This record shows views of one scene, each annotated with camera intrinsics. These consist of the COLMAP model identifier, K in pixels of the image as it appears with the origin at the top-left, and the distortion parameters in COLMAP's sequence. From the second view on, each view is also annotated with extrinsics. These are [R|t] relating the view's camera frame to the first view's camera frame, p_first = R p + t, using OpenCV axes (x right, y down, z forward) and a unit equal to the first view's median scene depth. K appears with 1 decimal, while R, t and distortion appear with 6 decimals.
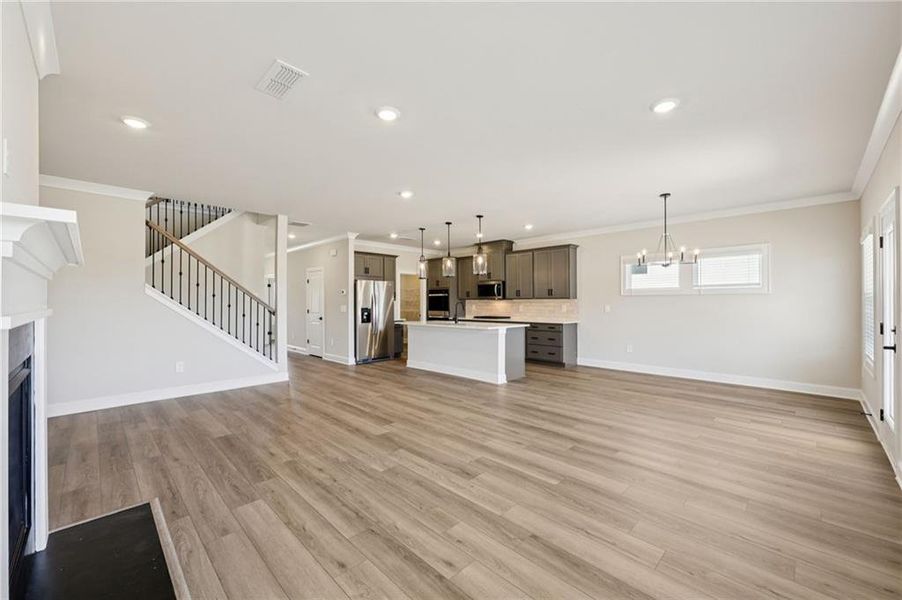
lens RADIAL K [[362.4, 0, 450.8], [0, 362.4, 300.0], [0, 0, 1]] dist [0.000109, 0.000034]
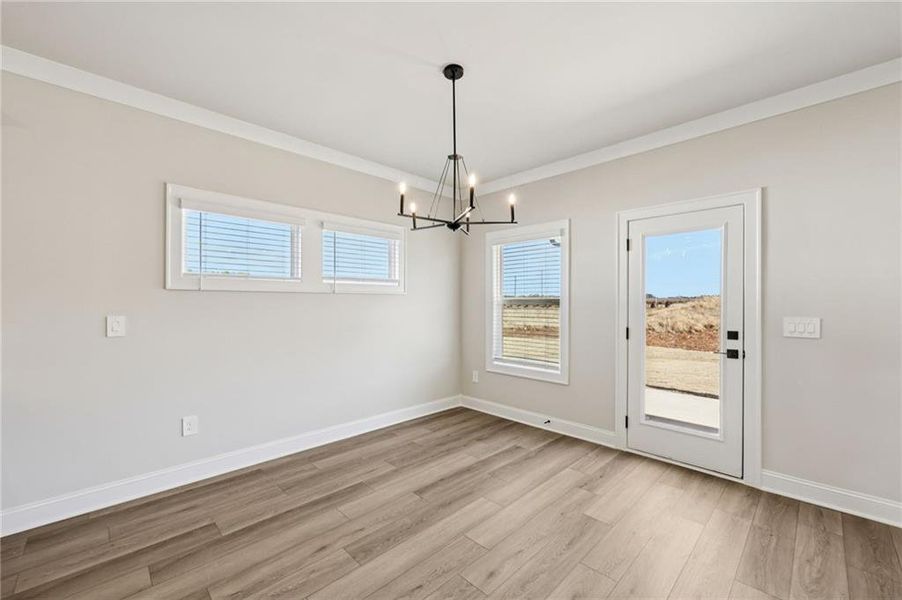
lens RADIAL K [[362.4, 0, 449.8], [0, 362.4, 303.3], [0, 0, 1]] dist [0.000109, 0.000034]
pose [[0.017149, 0.004495, 0.999843, 0.095079], [-0.001350, 0.999989, -0.004473, 0.002687], [-0.999852, -0.001274, 0.017155, 0.657731]]
